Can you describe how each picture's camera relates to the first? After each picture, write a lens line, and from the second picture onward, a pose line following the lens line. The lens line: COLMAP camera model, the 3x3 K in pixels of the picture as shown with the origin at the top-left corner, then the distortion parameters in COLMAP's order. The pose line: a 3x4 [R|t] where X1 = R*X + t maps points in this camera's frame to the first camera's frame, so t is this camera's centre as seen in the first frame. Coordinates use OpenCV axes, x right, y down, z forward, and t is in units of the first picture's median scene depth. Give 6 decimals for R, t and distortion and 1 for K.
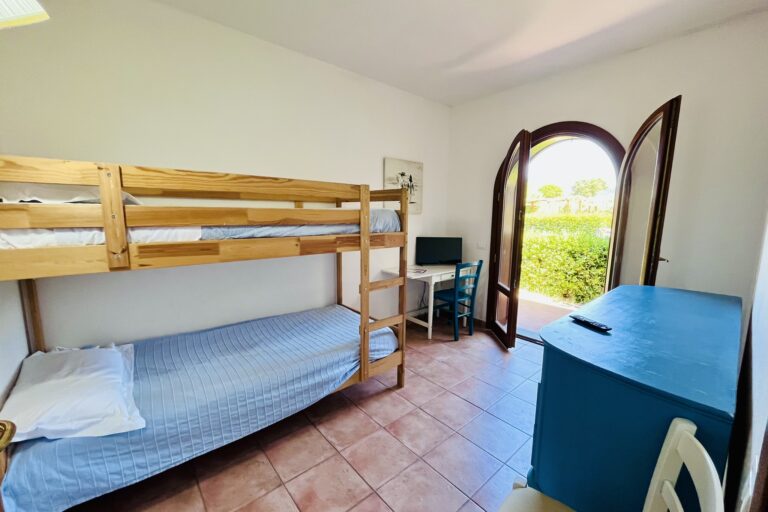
lens RADIAL K [[311.5, 0, 384.0], [0, 311.5, 255.4], [0, 0, 1]] dist [-0.000041, -0.000022]
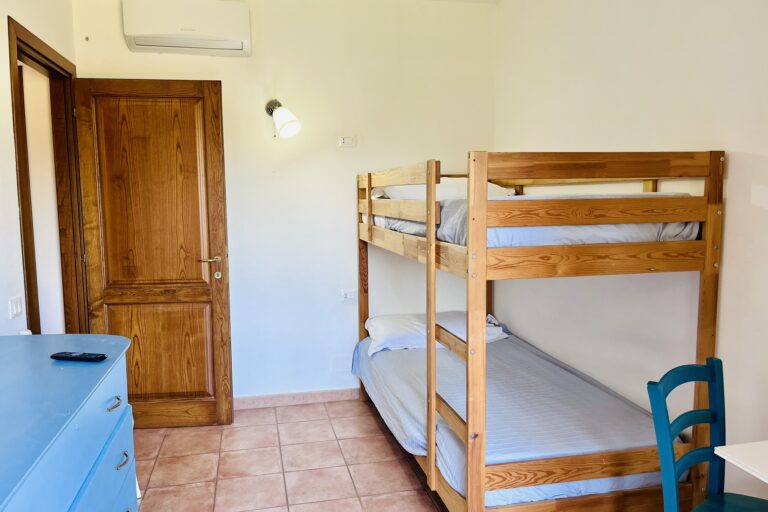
lens RADIAL K [[581.4, 0, 383.3], [0, 581.4, 256.1], [0, 0, 1]] dist [0.049427, -0.064090]
pose [[-0.460848, 0.081086, -0.883767, 1.126944], [-0.117699, 0.981437, 0.151422, -0.226921], [0.879640, 0.173801, -0.442749, 1.621624]]
